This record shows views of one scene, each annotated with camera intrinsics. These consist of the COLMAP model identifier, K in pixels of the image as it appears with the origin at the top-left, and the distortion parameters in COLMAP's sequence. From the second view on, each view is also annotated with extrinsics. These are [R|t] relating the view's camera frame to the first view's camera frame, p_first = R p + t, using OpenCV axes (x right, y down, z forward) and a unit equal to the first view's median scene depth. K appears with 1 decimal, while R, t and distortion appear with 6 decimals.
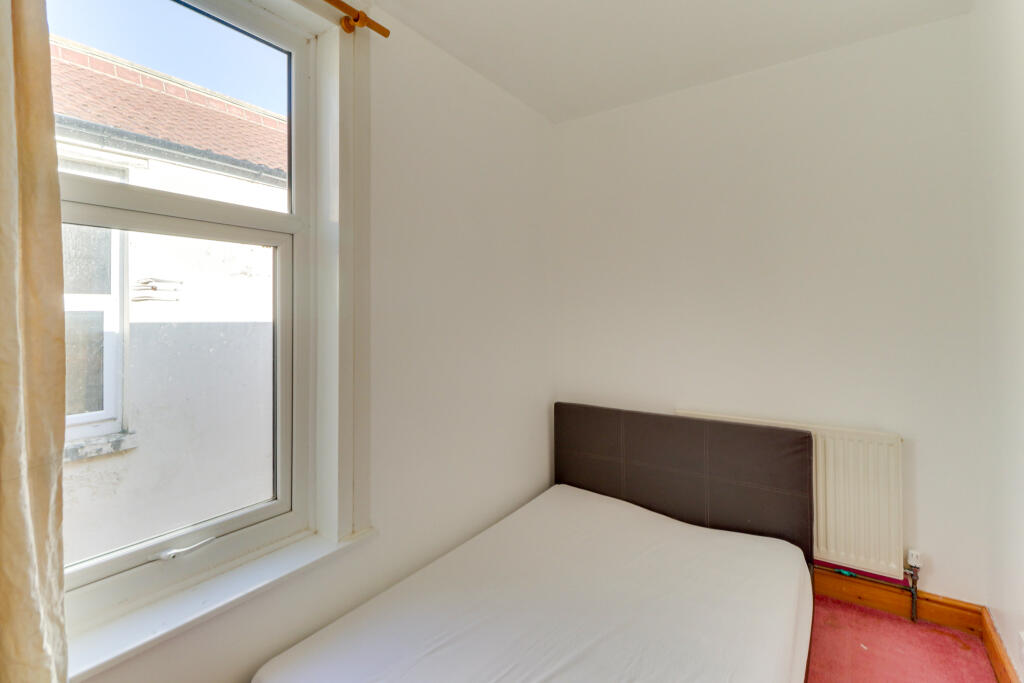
lens RADIAL K [[468.1, 0, 509.8], [0, 468.1, 319.2], [0, 0, 1]] dist [0.015371, -0.016586]
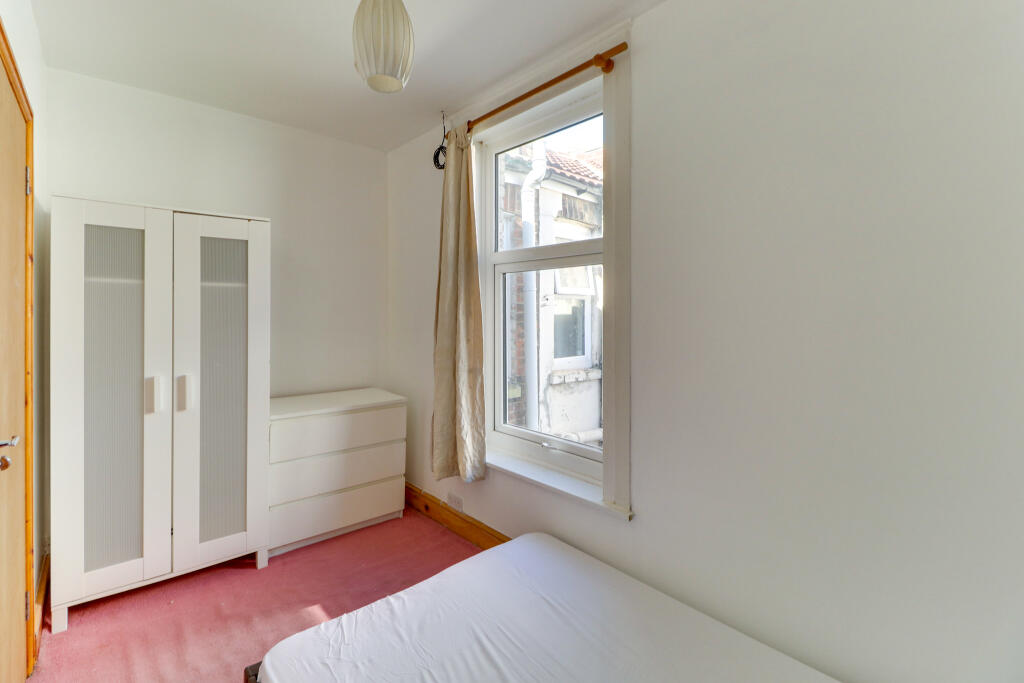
lens RADIAL K [[475.7, 0, 516.3], [0, 475.7, 330.2], [0, 0, 1]] dist [0.021616, -0.015867]
pose [[-0.235103, 0.035485, -0.971323, 1.064775], [-0.020885, 0.998918, 0.041548, -0.018188], [0.971746, 0.030054, -0.234107, 1.289613]]
